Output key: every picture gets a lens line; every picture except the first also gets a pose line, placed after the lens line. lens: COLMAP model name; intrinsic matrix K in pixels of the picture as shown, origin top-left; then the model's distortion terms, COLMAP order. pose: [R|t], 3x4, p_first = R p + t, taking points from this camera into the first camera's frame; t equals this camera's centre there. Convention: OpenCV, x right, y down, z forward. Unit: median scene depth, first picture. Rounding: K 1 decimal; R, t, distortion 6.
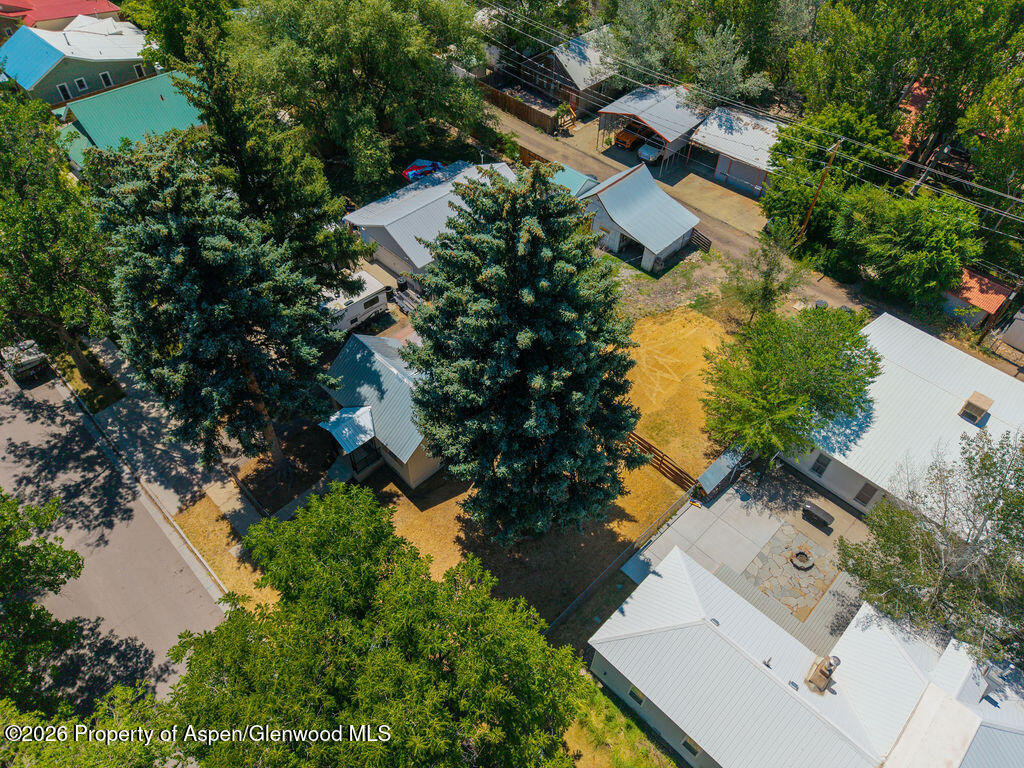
lens RADIAL K [[682.7, 0, 512.0], [0, 682.7, 384.0], [0, 0, 1]] dist [0.021542, -0.020453]
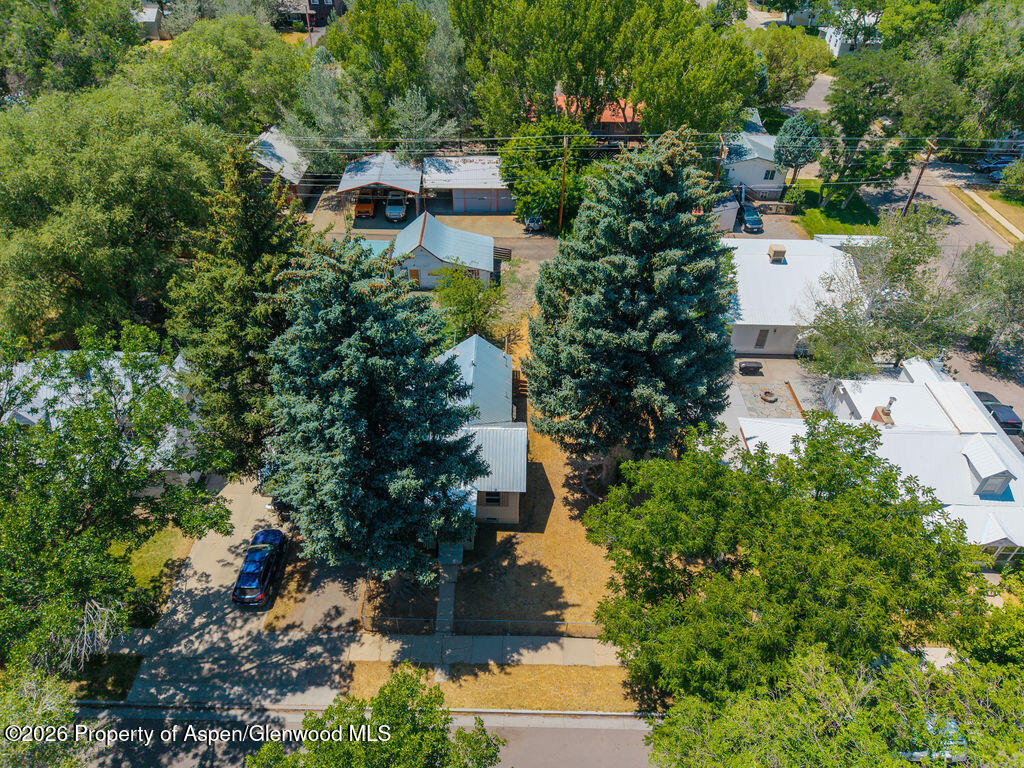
lens RADIAL K [[682.7, 0, 512.0], [0, 682.7, 384.0], [0, 0, 1]] dist [0.021542, -0.020453]
pose [[0.717166, -0.450919, 0.531361, -0.575103], [0.517117, 0.855456, 0.028009, -0.055569], [-0.467186, 0.254689, 0.846682, 0.087572]]
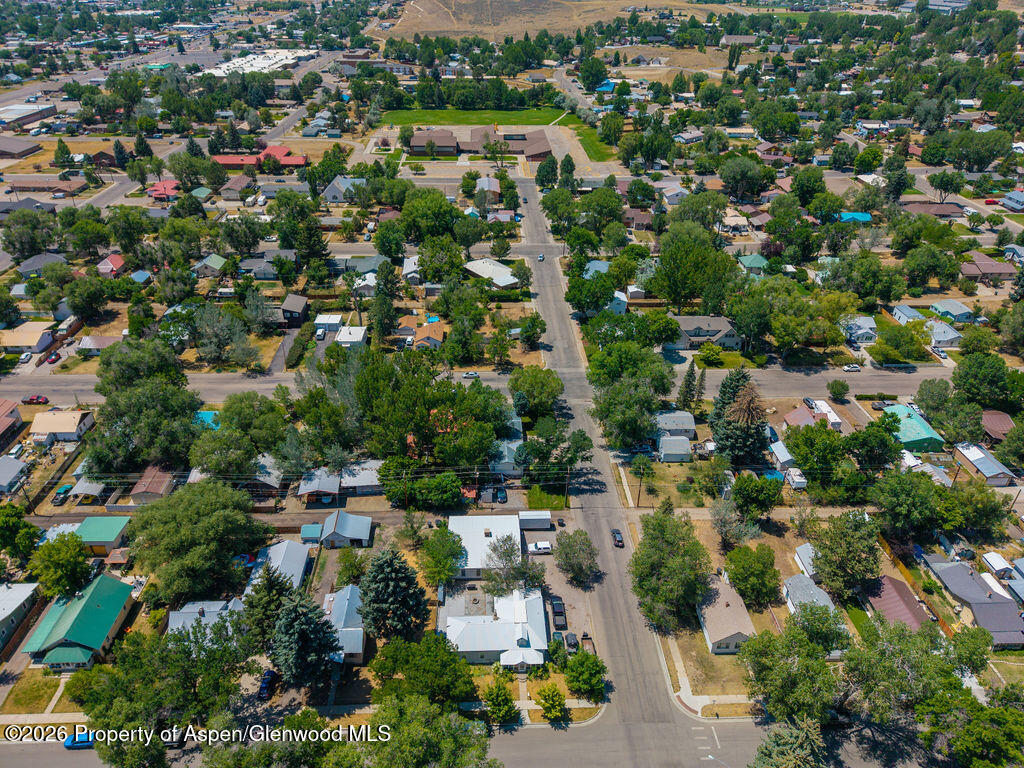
lens RADIAL K [[682.7, 0, 512.0], [0, 682.7, 384.0], [0, 0, 1]] dist [0.021542, -0.020453]
pose [[0.677798, -0.391880, 0.622110, -0.977764], [0.547325, 0.833901, -0.071027, -0.250920], [-0.490944, 0.388638, 0.779702, -1.831581]]
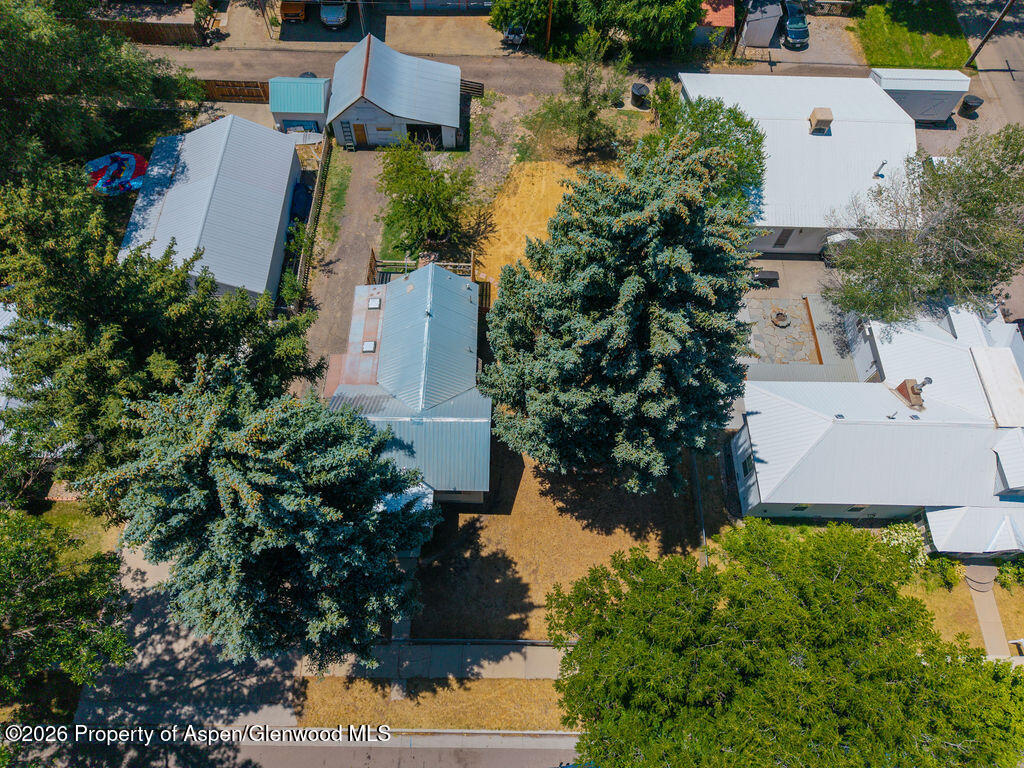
lens RADIAL K [[682.7, 0, 512.0], [0, 682.7, 384.0], [0, 0, 1]] dist [0.021542, -0.020453]
pose [[0.715479, -0.619220, 0.323507, -0.302787], [0.512110, 0.779818, 0.360039, -0.271688], [-0.475219, -0.091929, 0.875052, 0.184667]]
